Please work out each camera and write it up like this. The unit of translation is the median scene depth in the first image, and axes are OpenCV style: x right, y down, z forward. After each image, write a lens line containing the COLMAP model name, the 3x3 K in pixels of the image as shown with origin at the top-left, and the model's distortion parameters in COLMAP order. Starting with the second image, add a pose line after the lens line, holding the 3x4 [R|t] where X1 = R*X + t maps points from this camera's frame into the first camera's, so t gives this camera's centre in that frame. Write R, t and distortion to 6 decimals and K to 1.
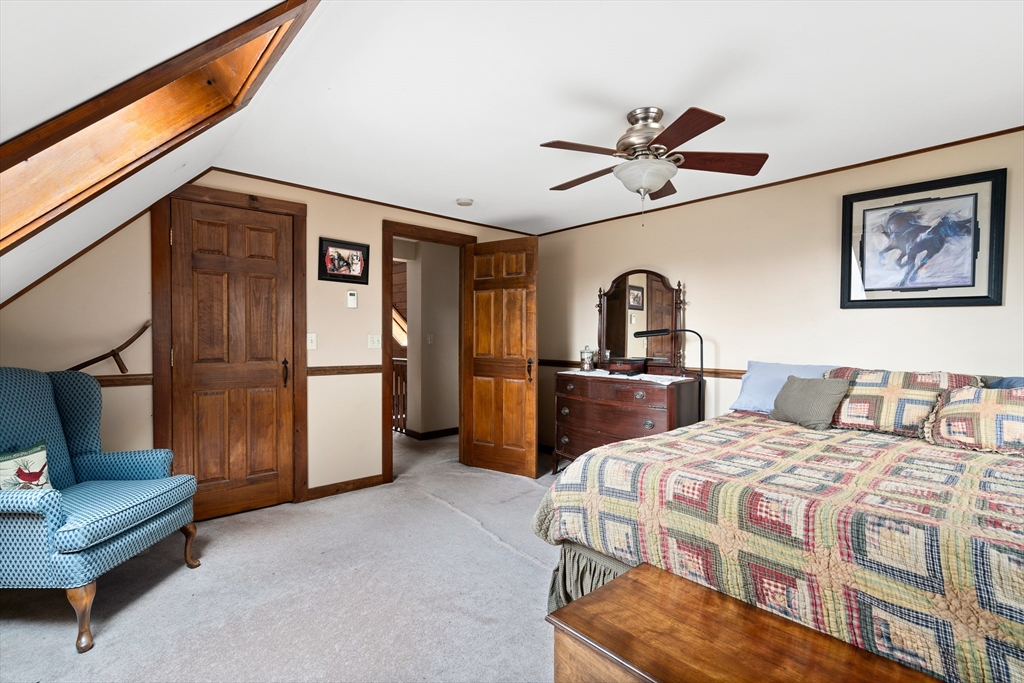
lens RADIAL K [[480.7, 0, 513.1], [0, 480.7, 337.0], [0, 0, 1]] dist [-0.007991, 0.004999]
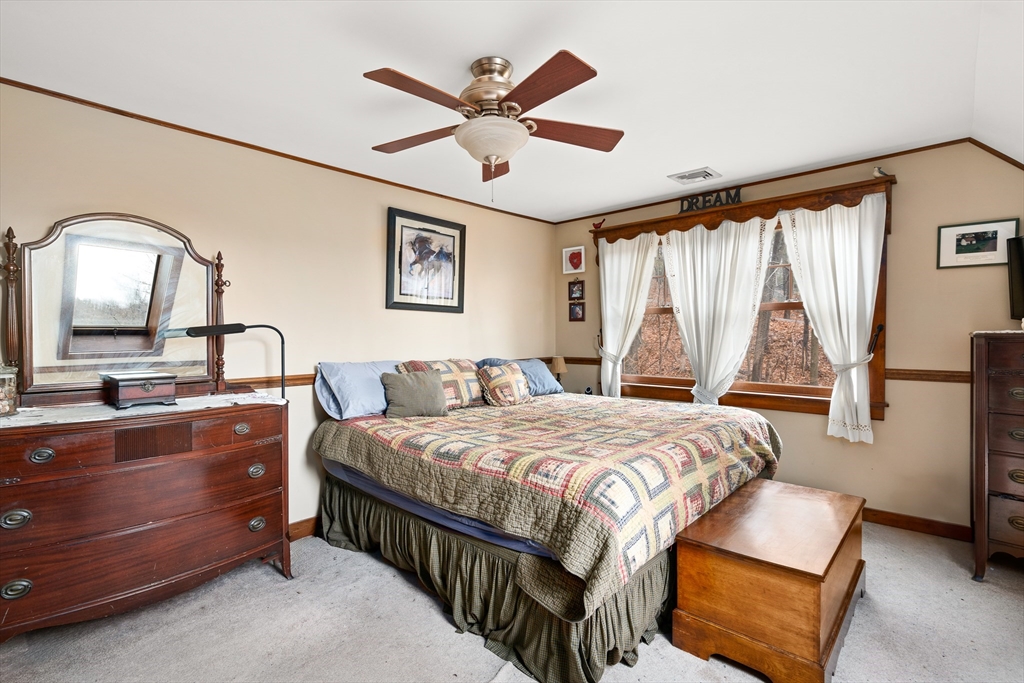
lens RADIAL K [[480.7, 0, 506.9], [0, 480.7, 341.8], [0, 0, 1]] dist [-0.007991, 0.004999]
pose [[-0.084043, -0.019204, 0.996277, -0.482278], [0.003505, 0.999802, 0.019568, -0.003709], [-0.996456, 0.005137, -0.083959, 0.890713]]
